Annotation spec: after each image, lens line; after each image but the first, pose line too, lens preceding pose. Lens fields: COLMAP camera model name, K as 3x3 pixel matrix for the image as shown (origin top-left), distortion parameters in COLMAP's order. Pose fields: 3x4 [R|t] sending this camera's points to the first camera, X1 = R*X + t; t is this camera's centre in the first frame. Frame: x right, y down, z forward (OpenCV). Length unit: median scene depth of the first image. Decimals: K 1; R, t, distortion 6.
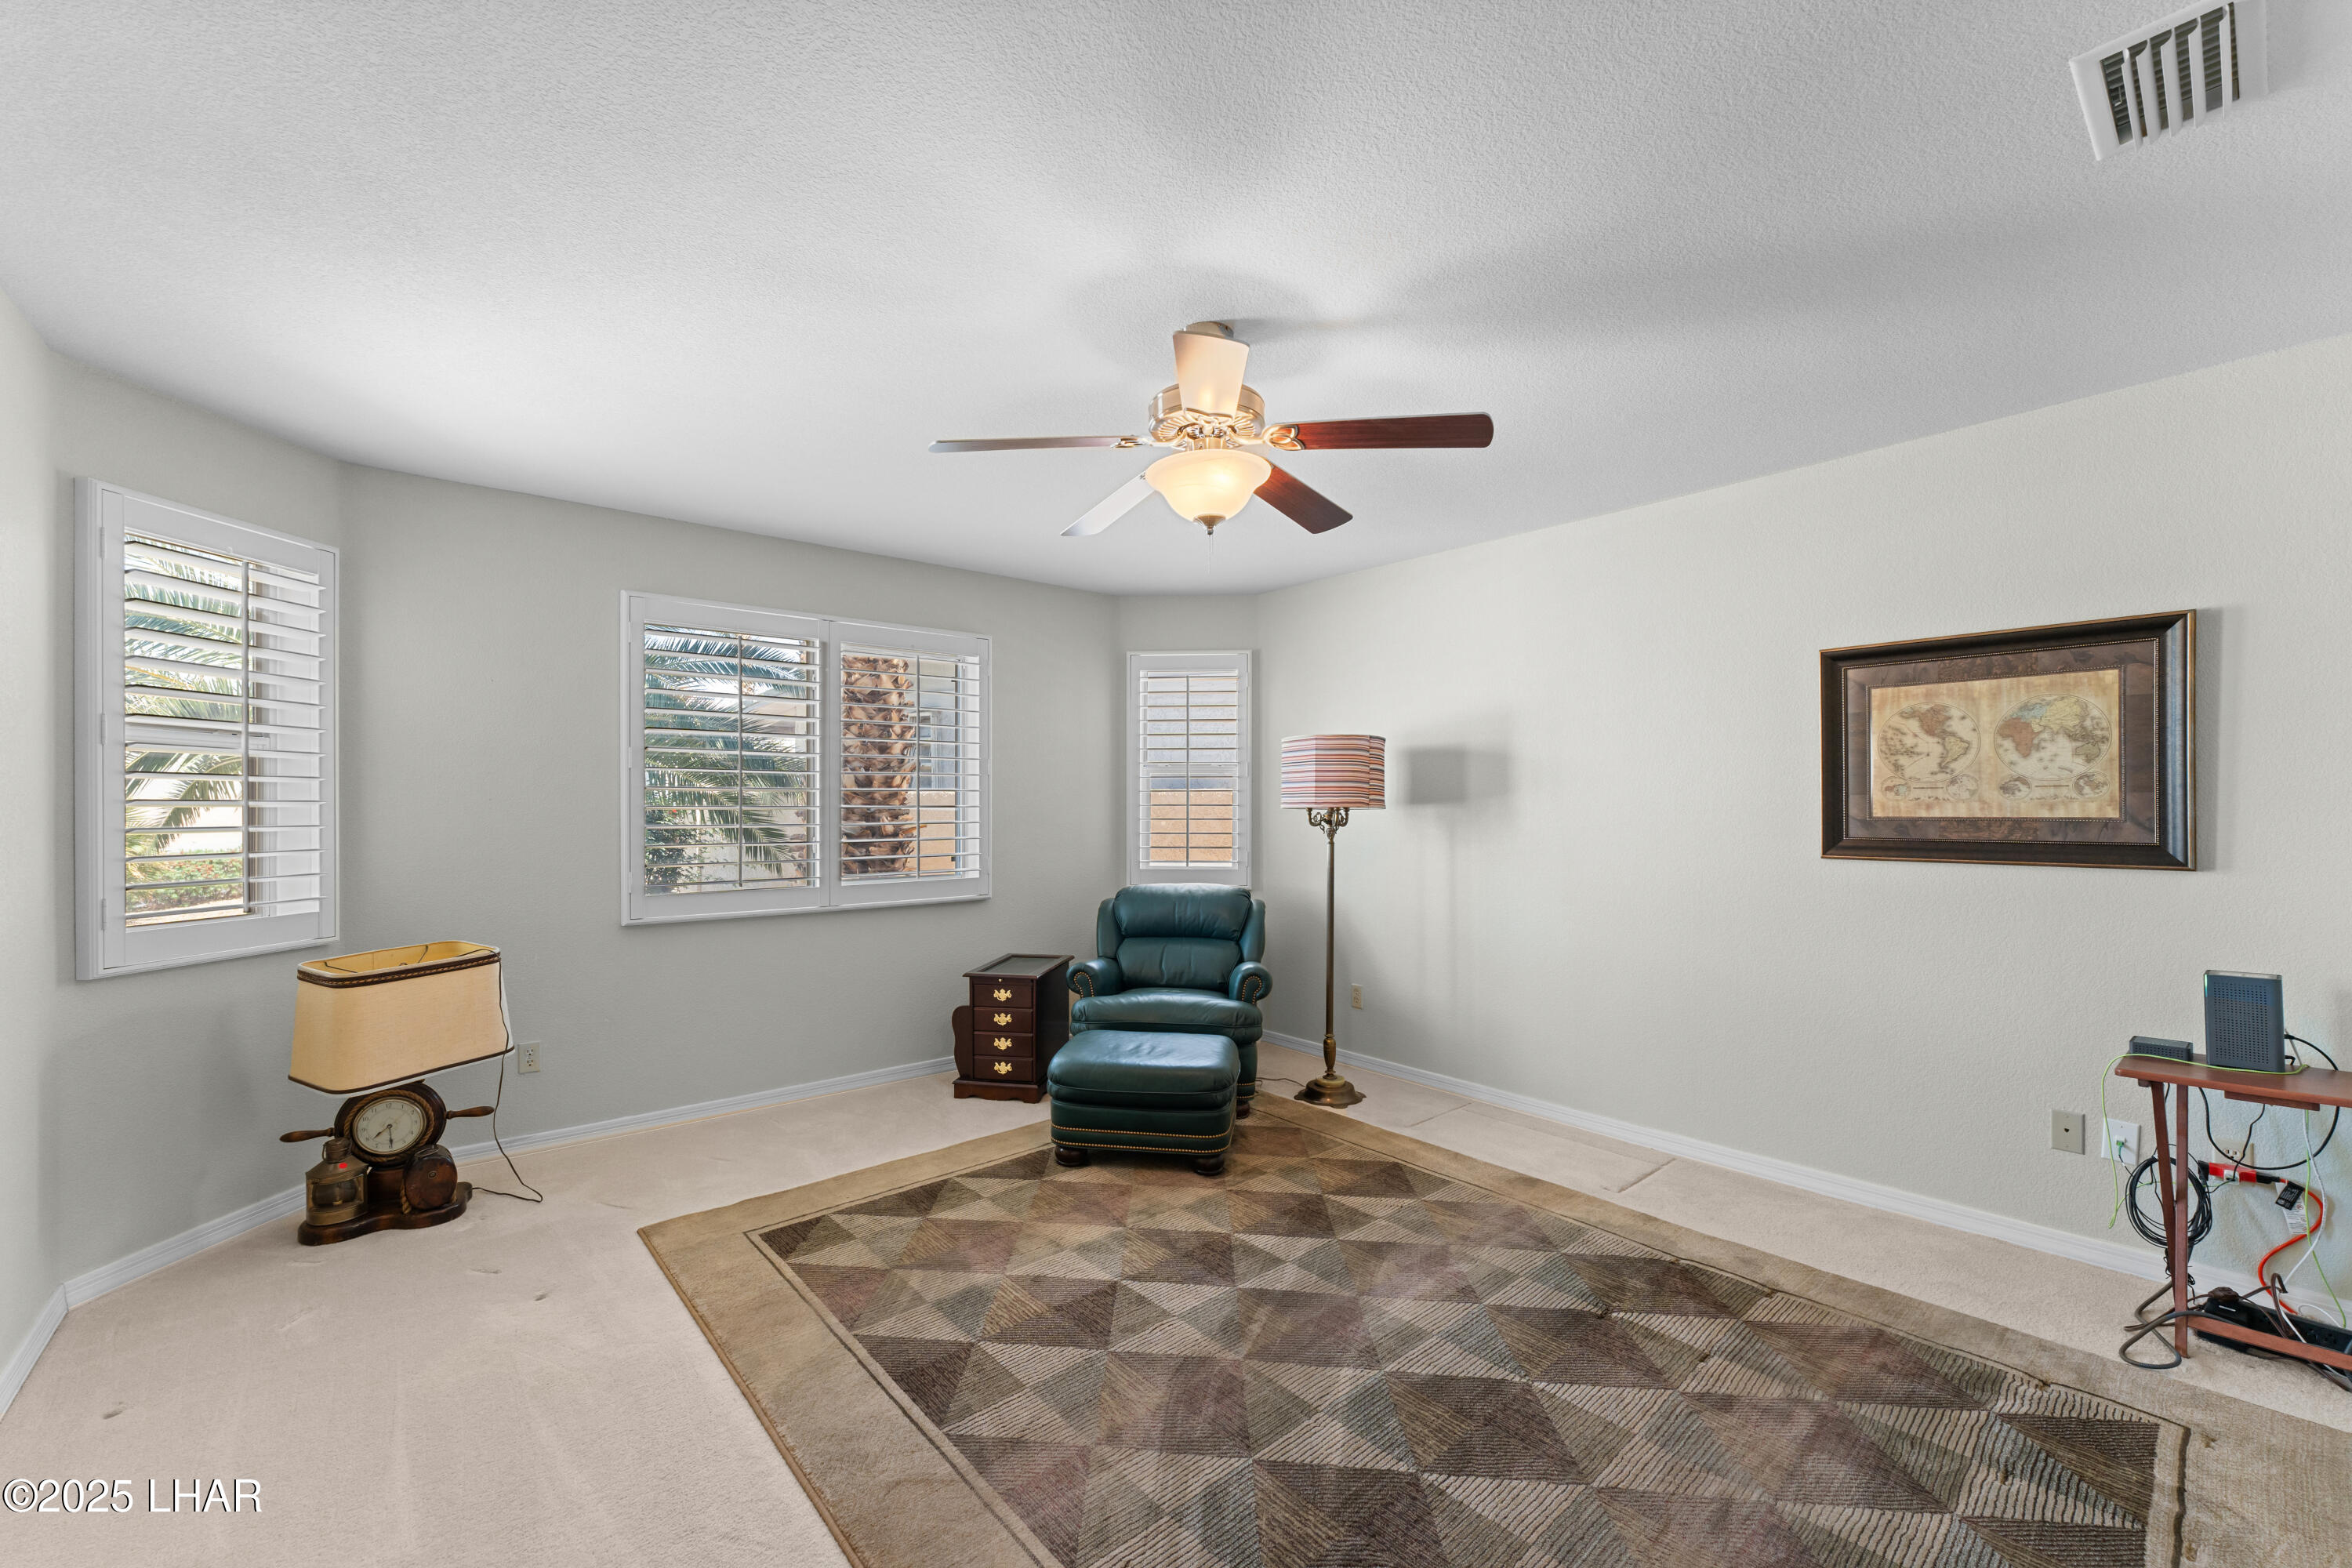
lens RADIAL K [[946.3, 0, 1175.4], [0, 946.3, 798.3], [0, 0, 1]] dist [0.000535, 0.000192]
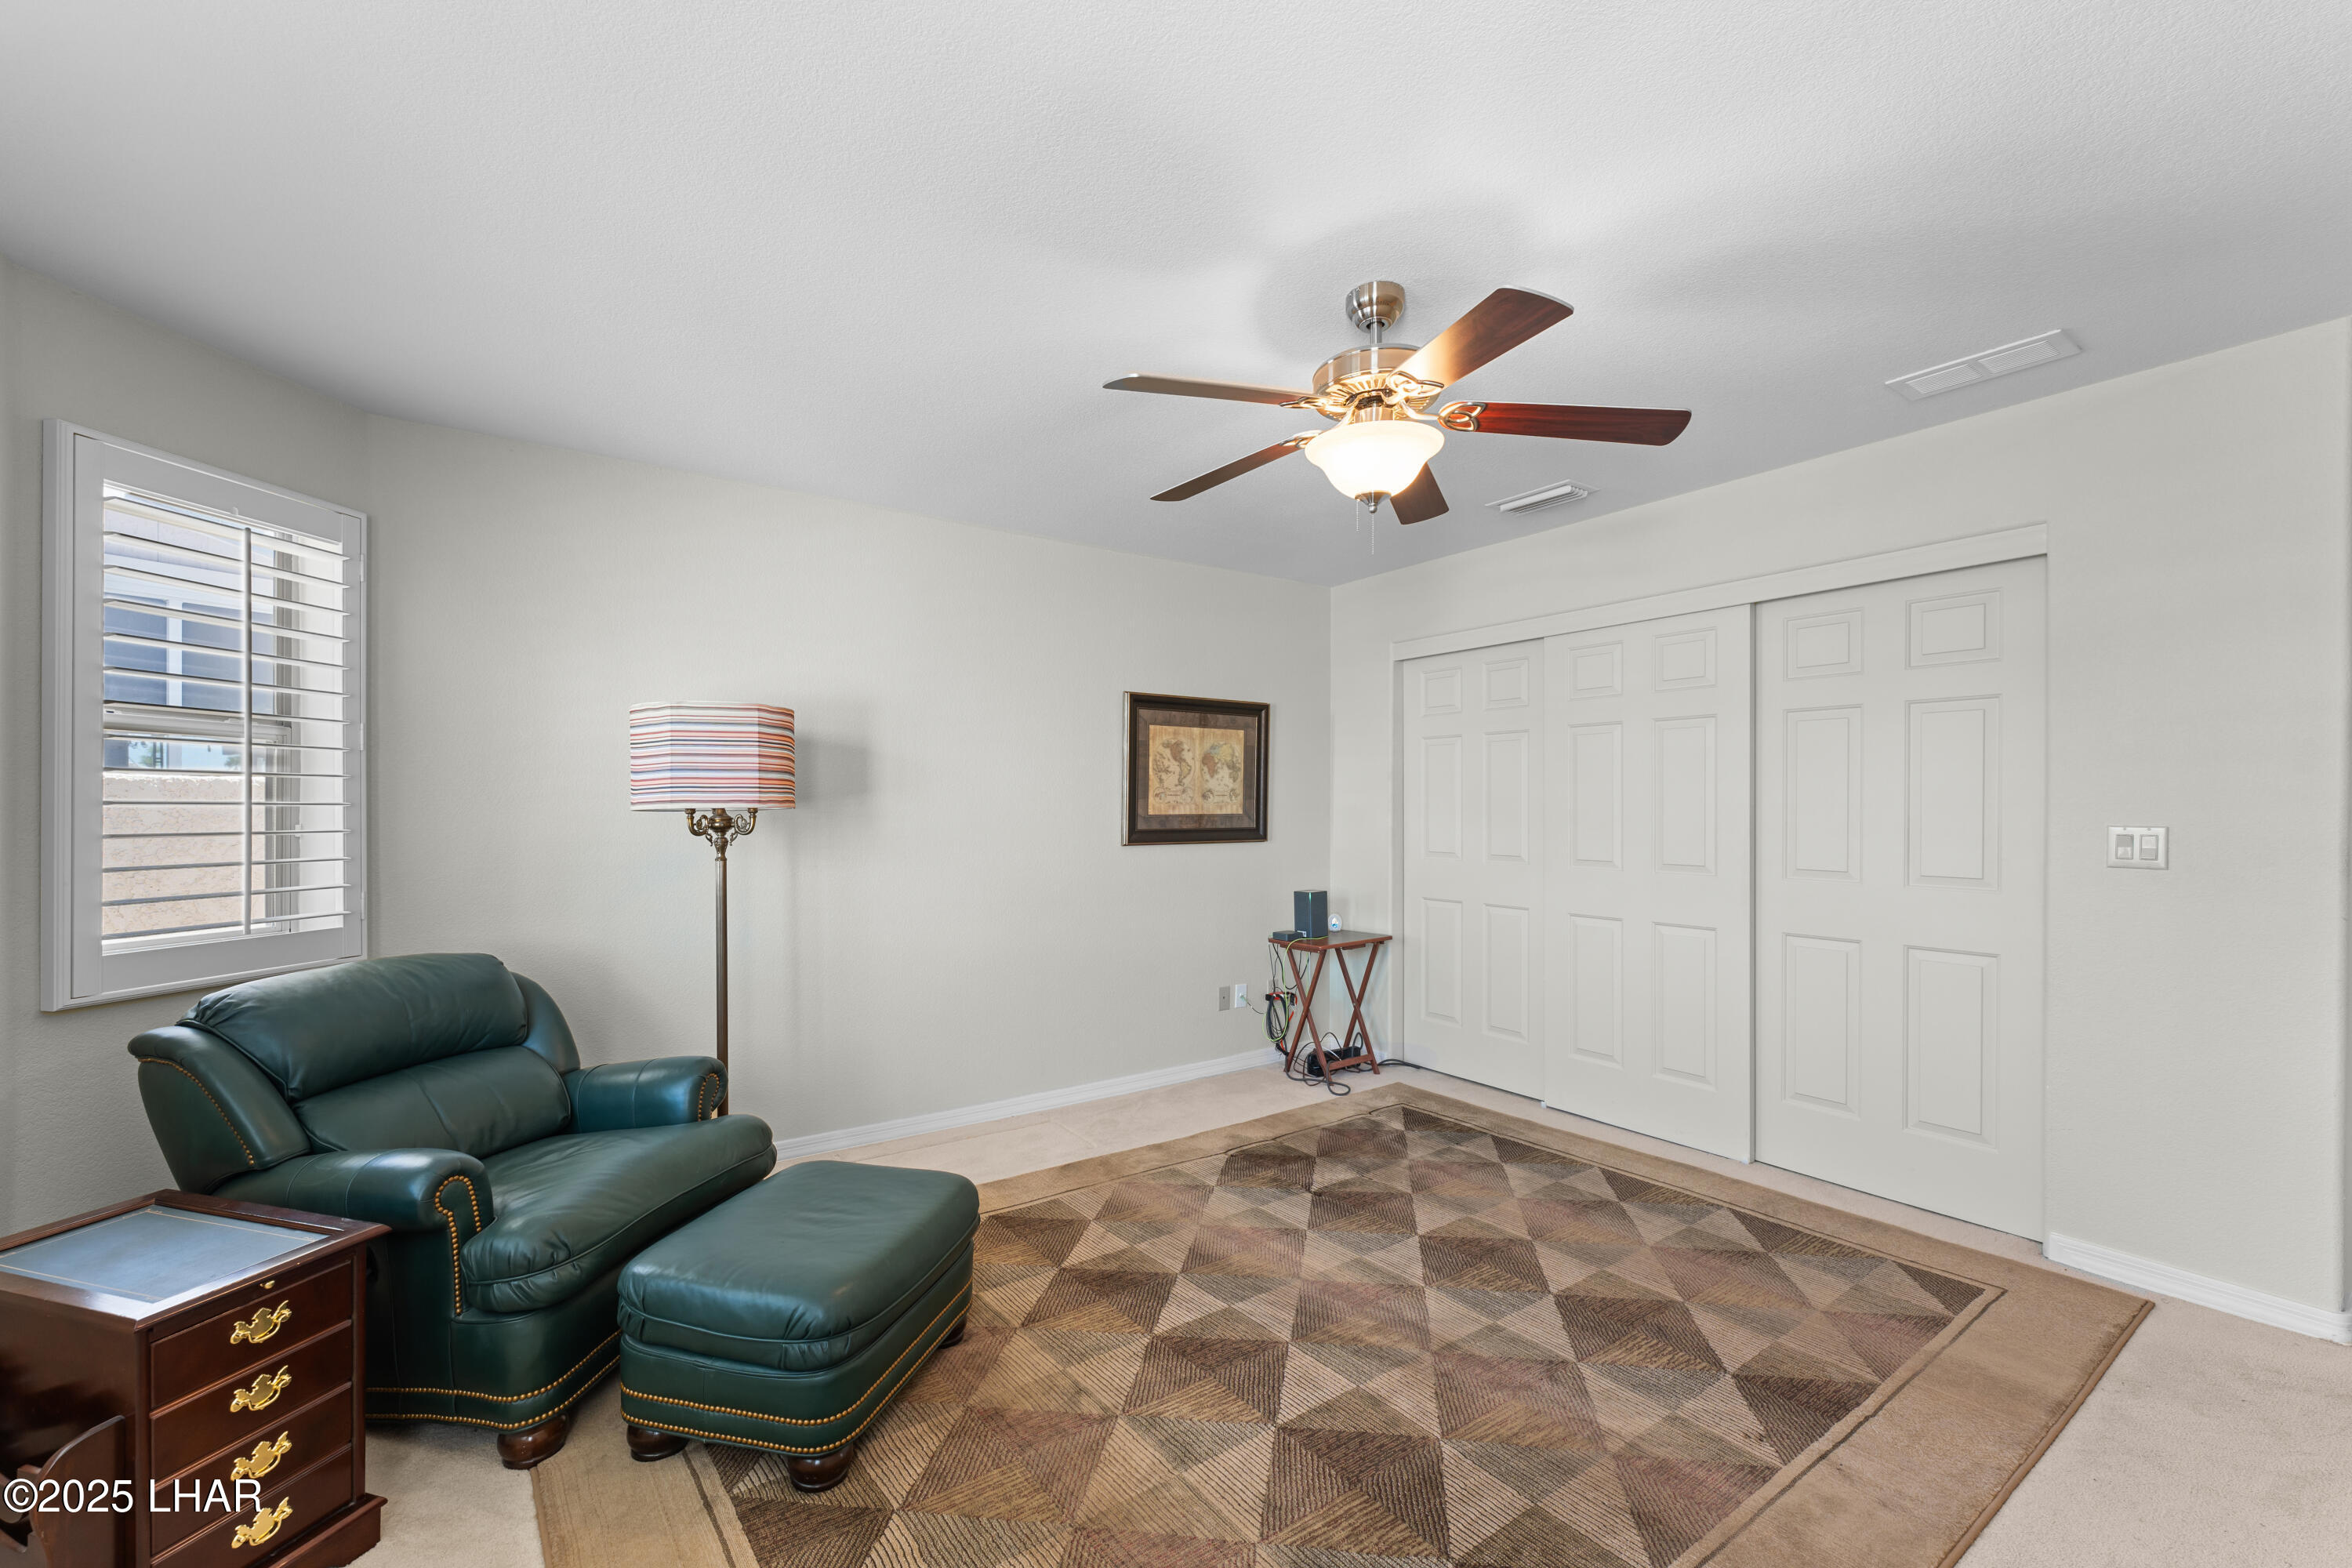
lens RADIAL K [[946.3, 0, 1175.4], [0, 946.3, 798.3], [0, 0, 1]] dist [0.000535, 0.000192]
pose [[0.097354, 0.012060, 0.995177, -0.731131], [-0.007127, 0.999909, -0.011420, 0.011877], [-0.995224, -0.005981, 0.097431, 0.887843]]
